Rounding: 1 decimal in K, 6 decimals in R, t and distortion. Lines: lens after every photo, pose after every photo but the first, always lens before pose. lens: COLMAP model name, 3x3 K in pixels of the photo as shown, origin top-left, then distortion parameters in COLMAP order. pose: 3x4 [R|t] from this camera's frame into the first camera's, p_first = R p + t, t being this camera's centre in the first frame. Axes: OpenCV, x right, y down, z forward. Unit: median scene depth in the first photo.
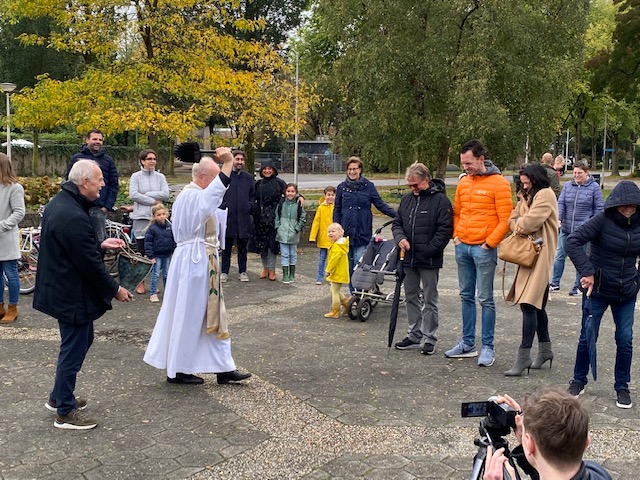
lens RADIAL K [[875.4, 0, 319.9], [0, 875.4, 240.5], [0, 0, 1]] dist [0.023483, 0.000000]
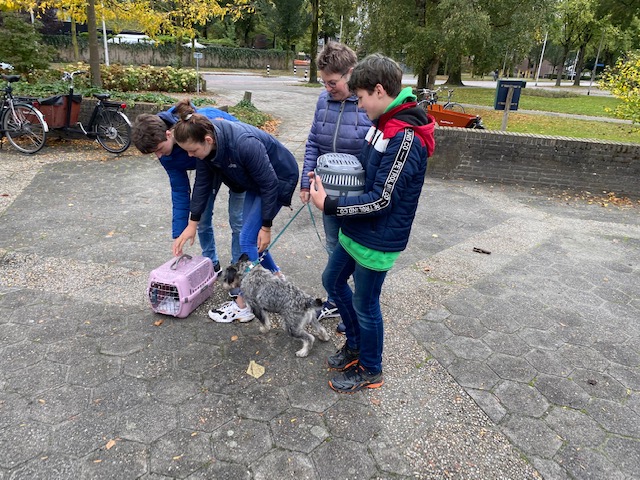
lens RADIAL K [[486.9, 0, 320.3], [0, 486.9, 239.9], [0, 0, 1]] dist [-0.002807, -0.001590]
pose [[0.980635, 0.101437, -0.167526, 0.055496], [-0.055973, 0.964896, 0.256599, -0.010105], [0.187674, -0.242253, 0.951889, 0.129588]]
